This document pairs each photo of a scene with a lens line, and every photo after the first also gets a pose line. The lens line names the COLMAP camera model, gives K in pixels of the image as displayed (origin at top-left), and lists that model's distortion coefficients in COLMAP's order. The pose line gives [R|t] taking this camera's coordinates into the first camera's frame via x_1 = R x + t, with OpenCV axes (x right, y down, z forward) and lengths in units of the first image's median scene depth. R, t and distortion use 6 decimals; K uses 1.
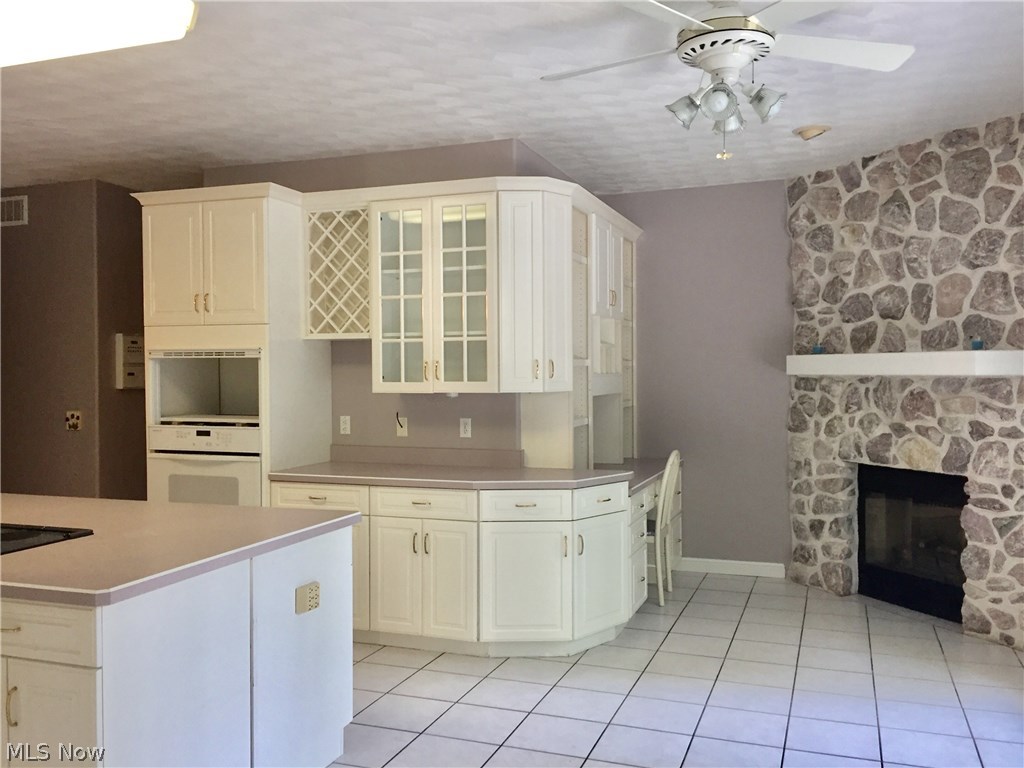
lens RADIAL K [[872.1, 0, 509.6], [0, 872.1, 385.0], [0, 0, 1]] dist [0.072261, -0.110610]
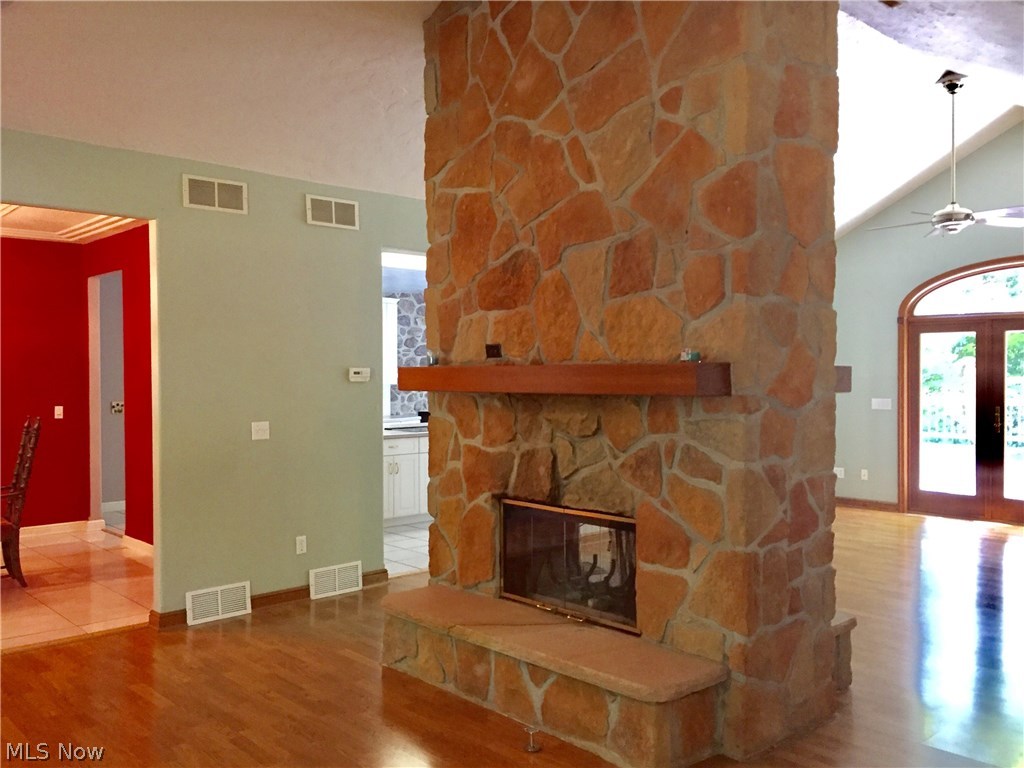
lens RADIAL K [[872.1, 0, 515.1], [0, 872.1, 382.8], [0, 0, 1]] dist [0.072261, -0.110610]
pose [[0.447491, -0.009329, 0.894240, -1.633444], [0.016747, 0.999858, 0.002050, 0.004877], [-0.894132, 0.014058, 0.447583, -0.340506]]
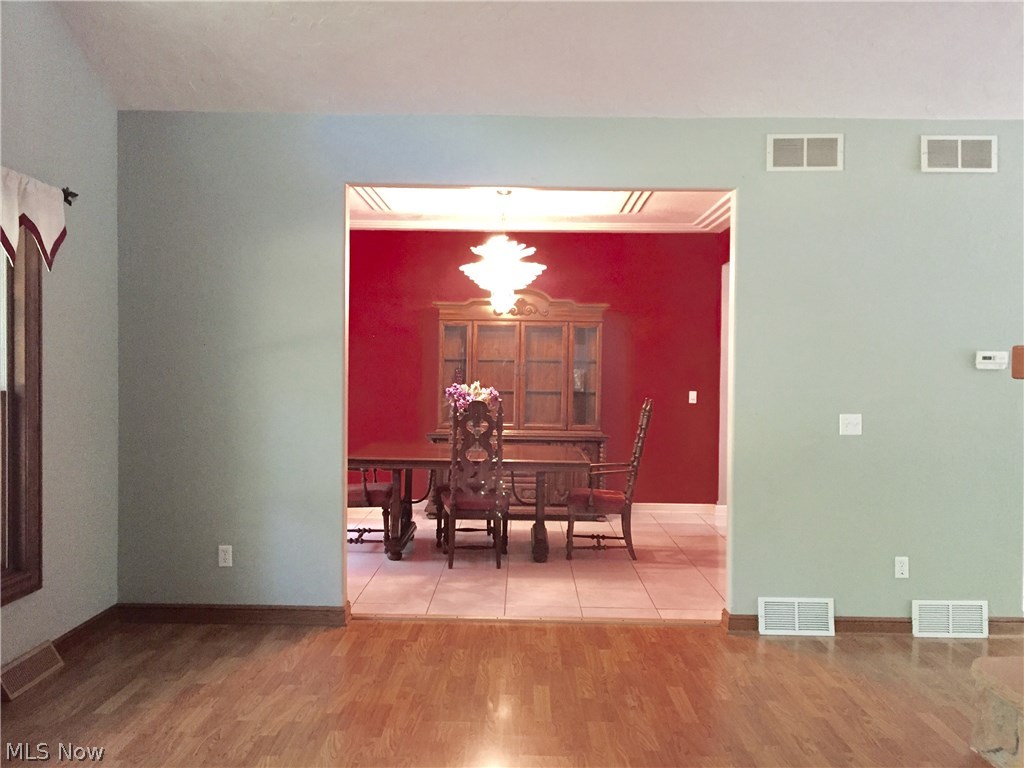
lens RADIAL K [[872.1, 0, 508.7], [0, 872.1, 382.9], [0, 0, 1]] dist [0.072261, -0.110610]
pose [[0.942810, 0.006076, 0.333276, -1.473061], [-0.008253, 0.999953, 0.005115, 0.014262], [-0.333229, -0.007573, 0.942816, -0.324072]]
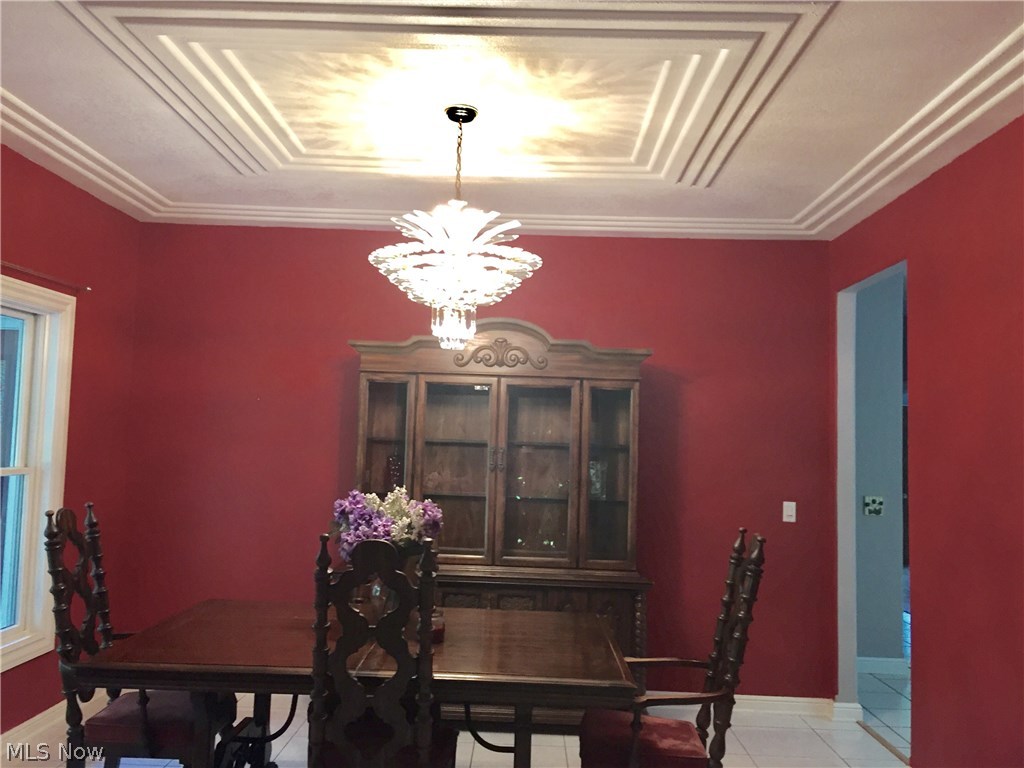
lens RADIAL K [[872.1, 0, 507.5], [0, 872.1, 381.5], [0, 0, 1]] dist [0.072261, -0.110610]
pose [[0.944430, 0.052973, 0.324416, -1.252627], [-0.026394, 0.995963, -0.085791, -0.003177], [-0.327651, 0.072461, 0.942016, 0.204515]]
